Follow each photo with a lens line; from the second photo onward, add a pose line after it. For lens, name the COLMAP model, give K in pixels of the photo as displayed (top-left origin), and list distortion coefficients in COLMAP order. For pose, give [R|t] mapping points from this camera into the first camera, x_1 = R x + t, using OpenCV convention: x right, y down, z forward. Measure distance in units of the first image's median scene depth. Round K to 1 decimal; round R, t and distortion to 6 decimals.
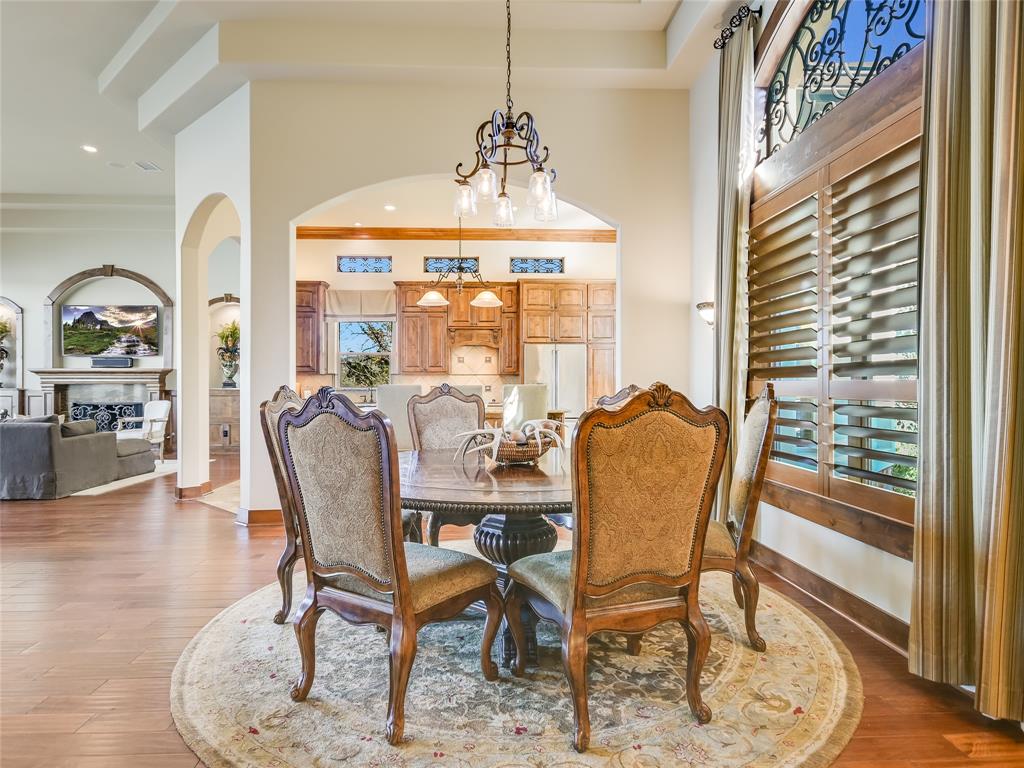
lens RADIAL K [[594.9, 0, 498.6], [0, 594.9, 384.0], [0, 0, 1]] dist [0.013997, 0.001525]
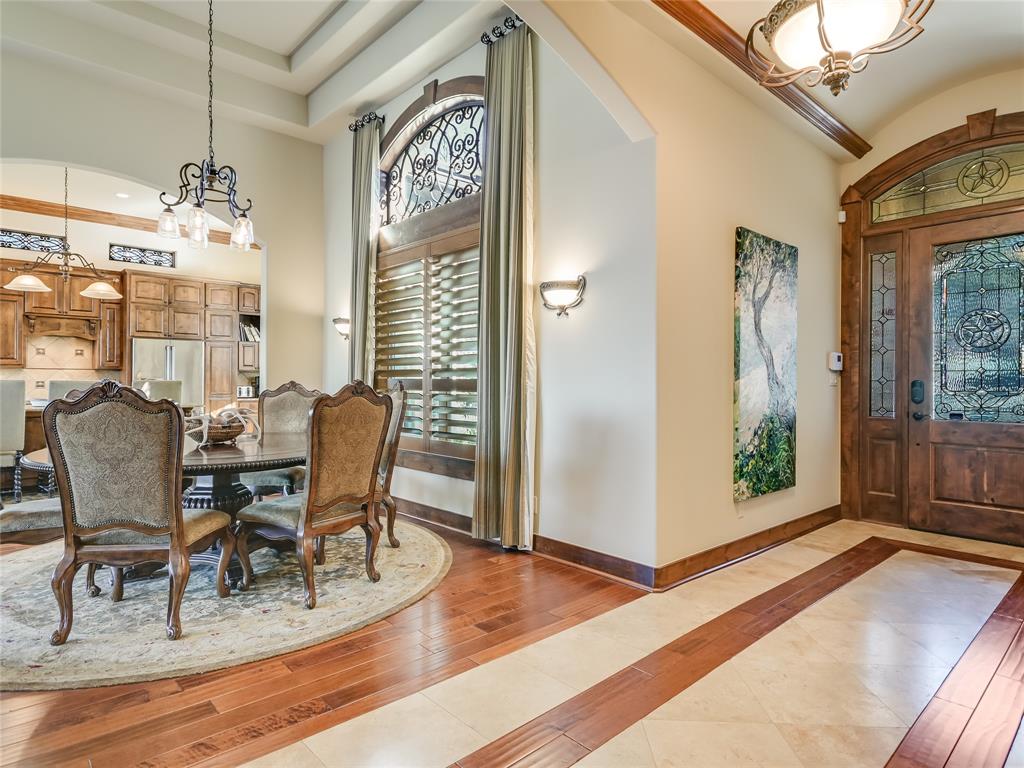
lens RADIAL K [[578.9, 0, 512.0], [0, 578.9, 384.0], [0, 0, 1]] dist [0.011371, 0.001302]
pose [[0.765647, 0.003145, 0.643253, -0.268732], [-0.006057, 0.999979, 0.002320, 0.002024], [-0.643232, -0.005673, 0.765650, -0.317788]]
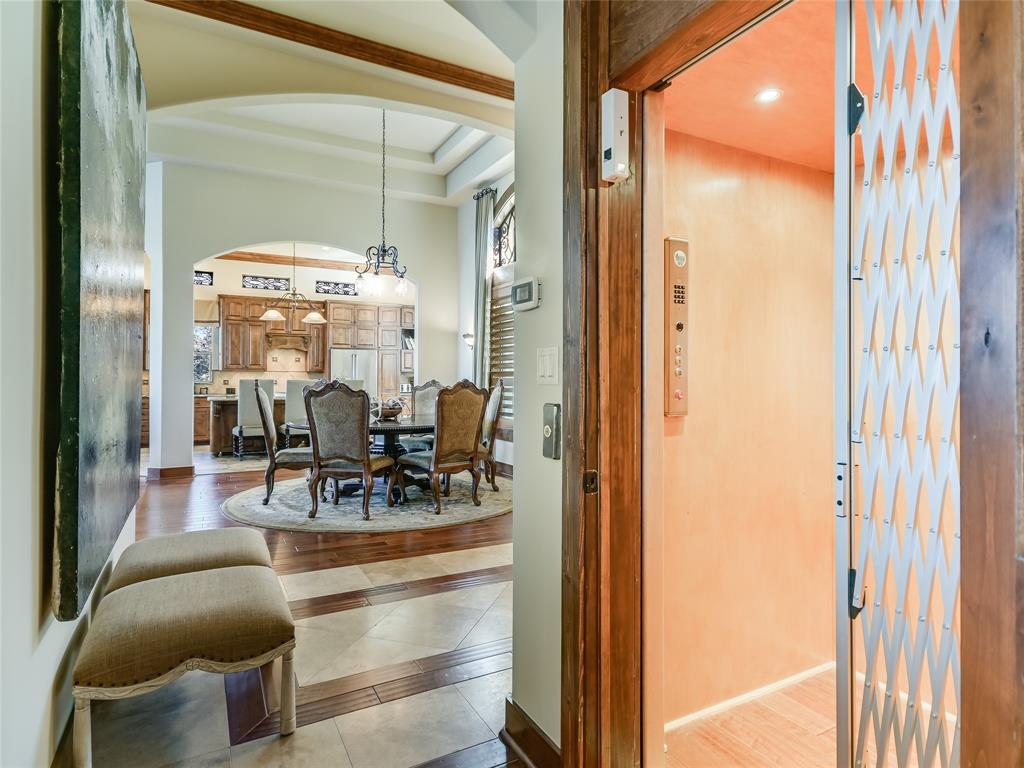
lens RADIAL K [[549.9, 0, 509.6], [0, 549.9, 382.5], [0, 0, 1]] dist [-0.000317, 0.001434]
pose [[0.900334, 0.003104, 0.435189, -0.387467], [-0.005166, 0.999980, 0.003554, 0.002784], [-0.435169, -0.005448, 0.900332, -0.816393]]
